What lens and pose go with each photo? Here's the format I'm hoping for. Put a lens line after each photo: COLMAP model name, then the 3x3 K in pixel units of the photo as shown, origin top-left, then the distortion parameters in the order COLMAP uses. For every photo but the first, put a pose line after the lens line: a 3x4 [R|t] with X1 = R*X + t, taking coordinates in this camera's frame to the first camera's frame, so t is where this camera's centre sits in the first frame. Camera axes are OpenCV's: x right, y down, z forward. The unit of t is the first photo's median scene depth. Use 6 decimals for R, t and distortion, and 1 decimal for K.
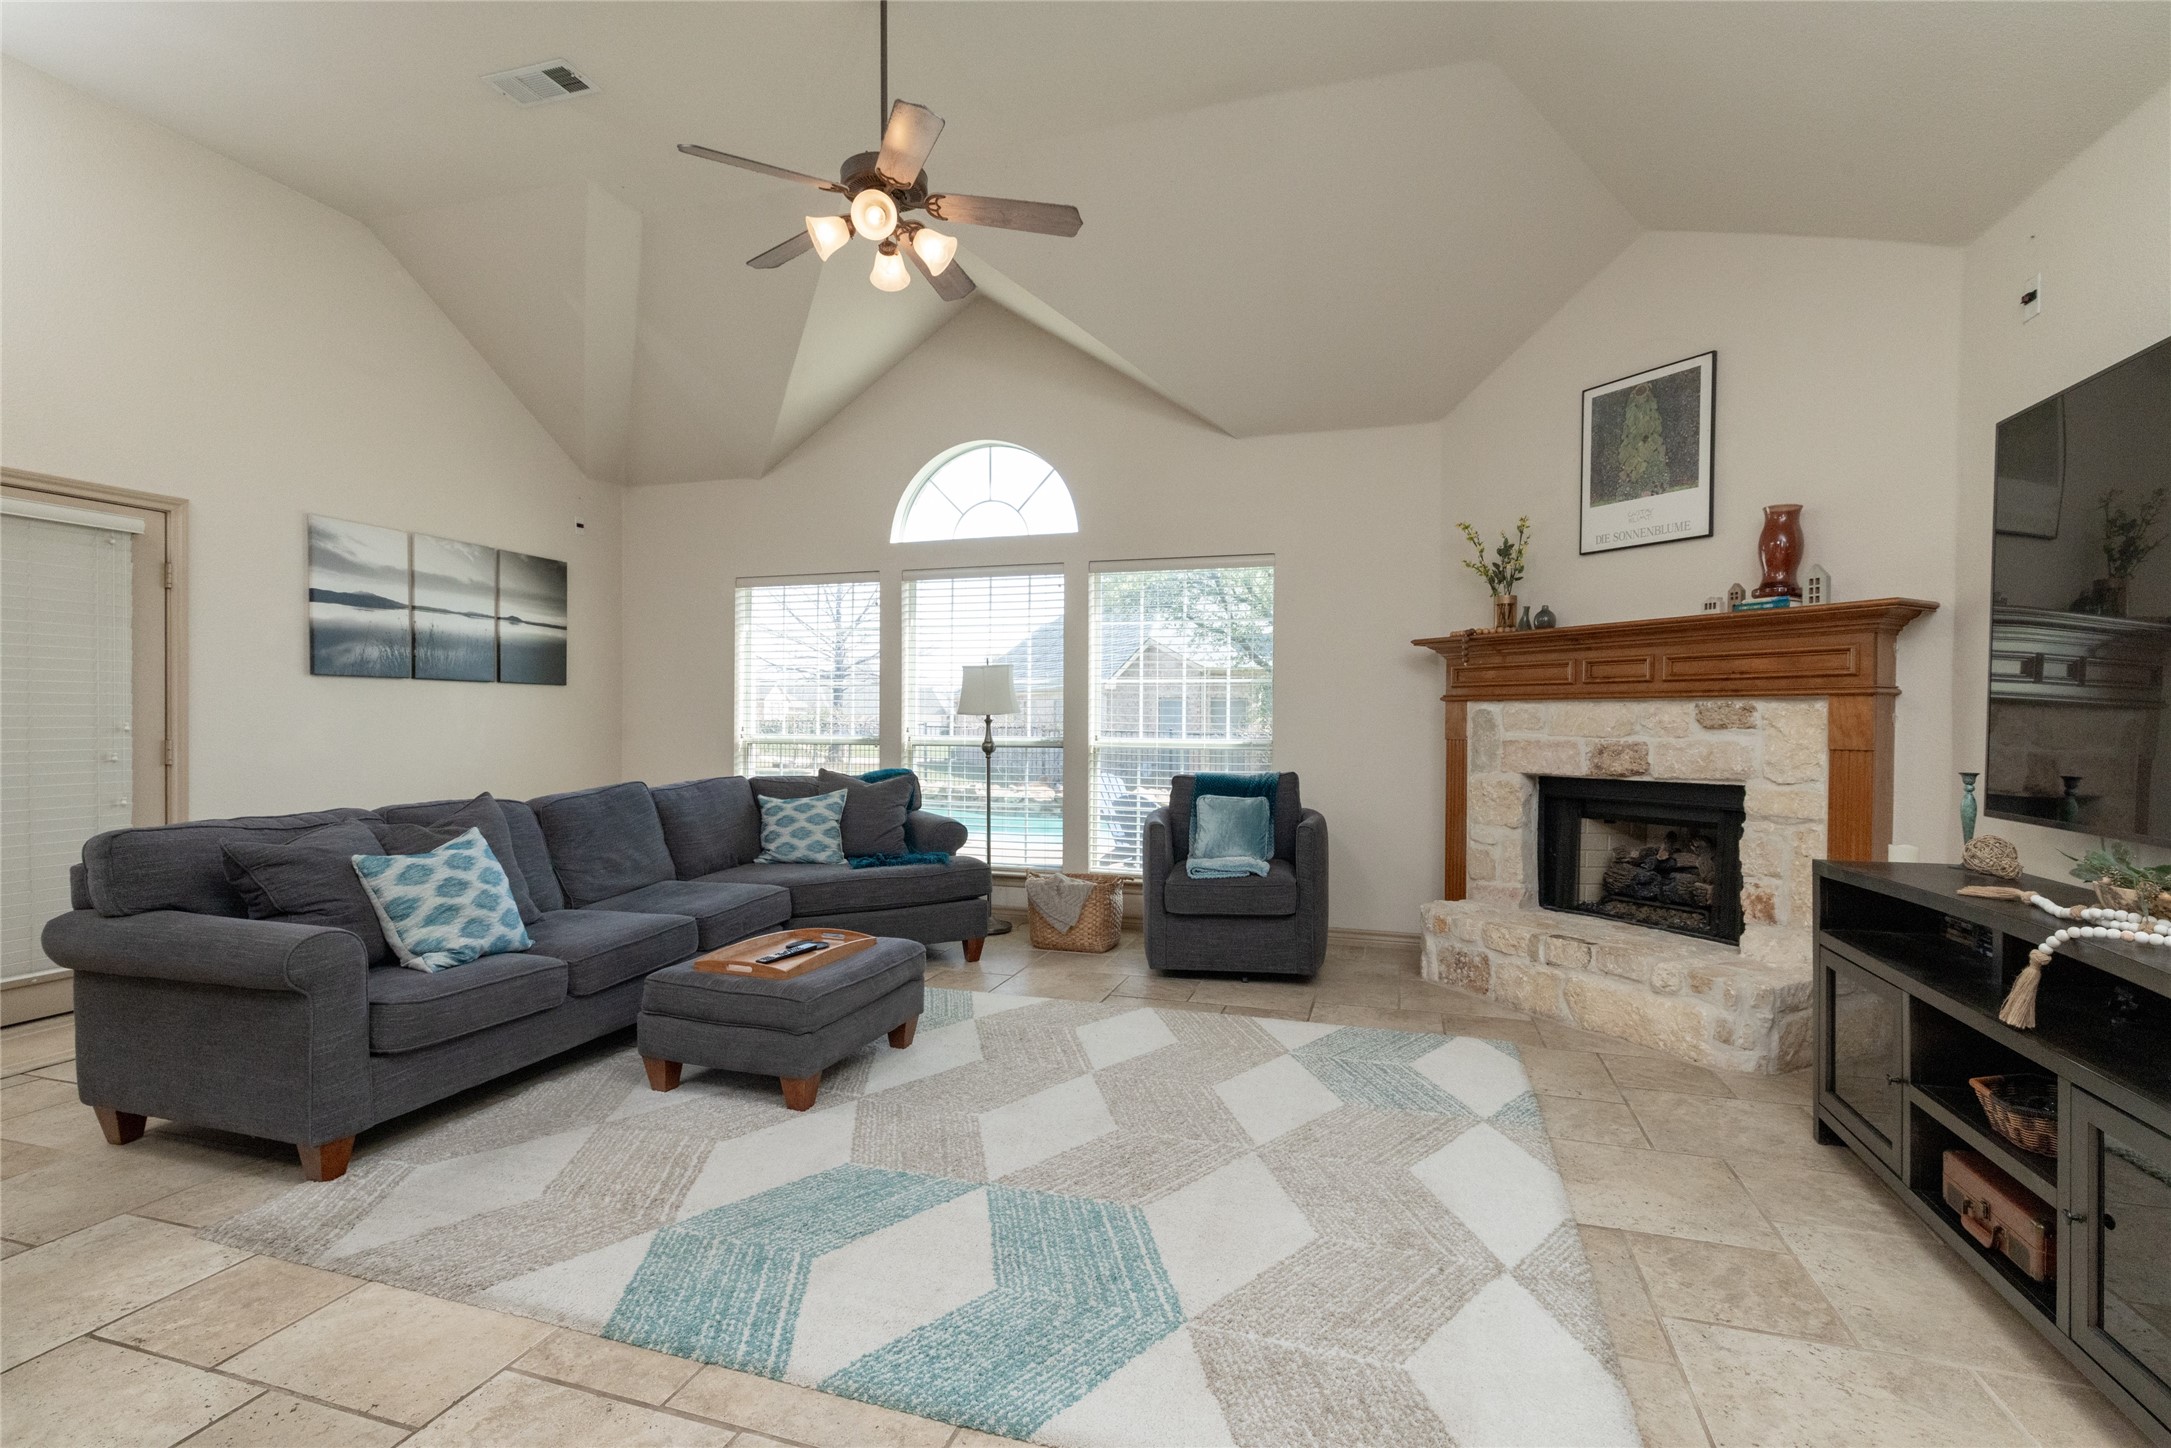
lens RADIAL K [[1001.0, 0, 1078.2], [0, 1001.0, 726.4], [0, 0, 1]] dist [-0.005639, 0.003389]
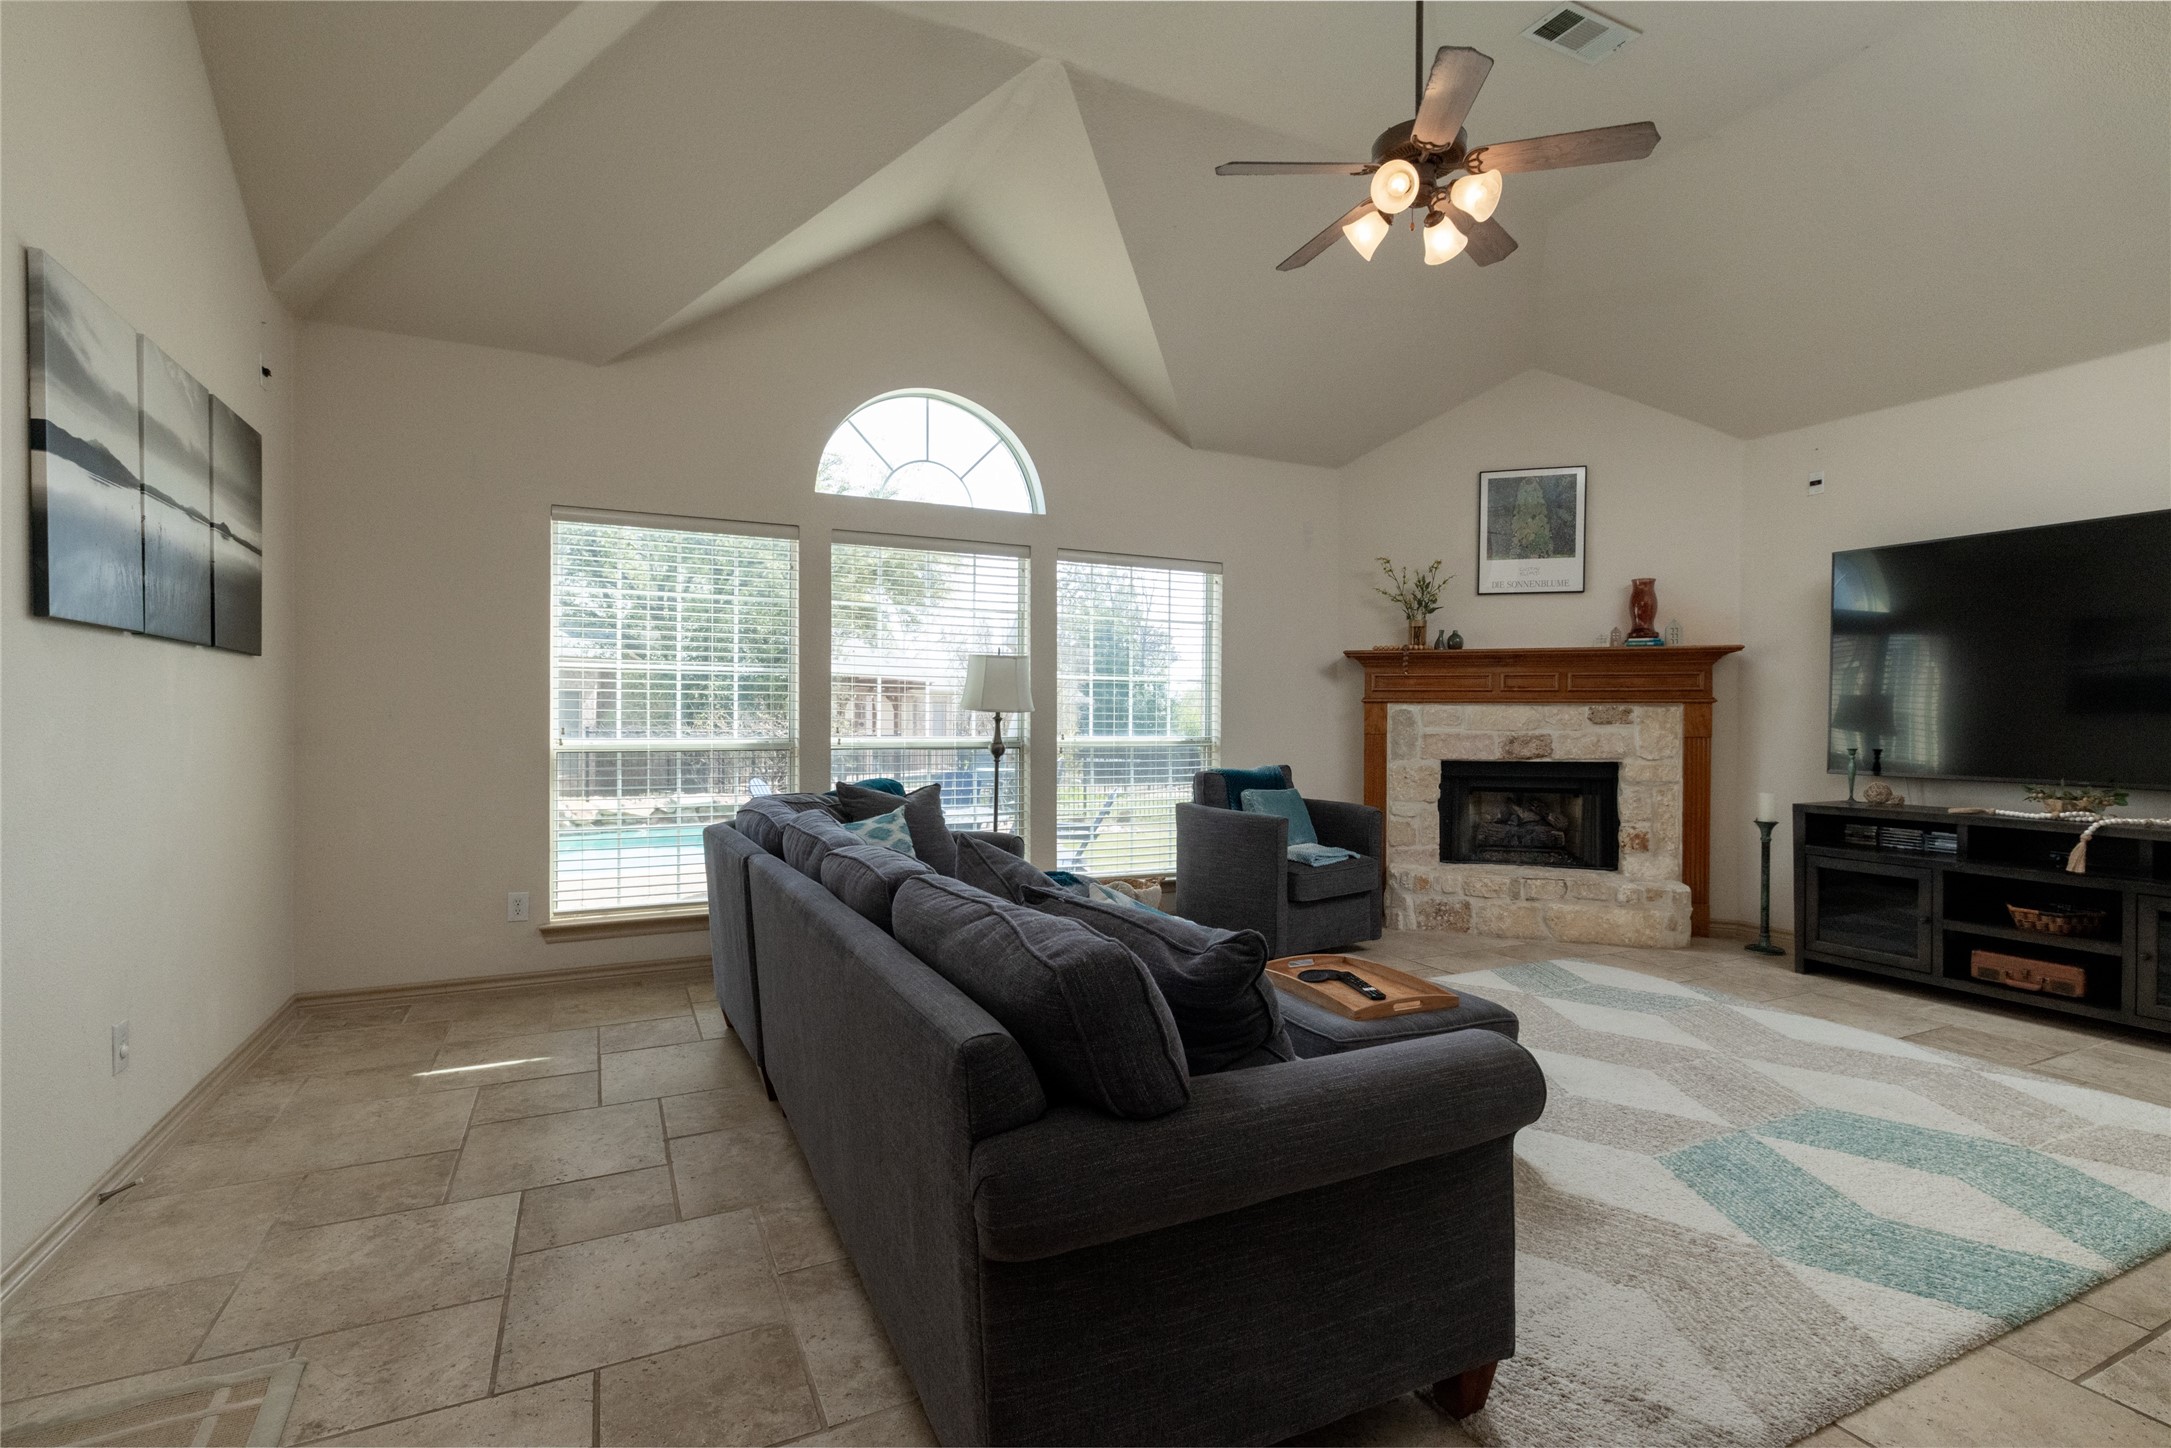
lens RADIAL K [[1001.0, 0, 1086.9], [0, 1001.0, 727.0], [0, 0, 1]] dist [-0.005639, 0.003389]
pose [[0.725224, -0.006732, 0.688480, -0.838120], [0.001830, 0.999968, 0.007850, -0.006302], [-0.688511, -0.004433, 0.725213, 0.411496]]
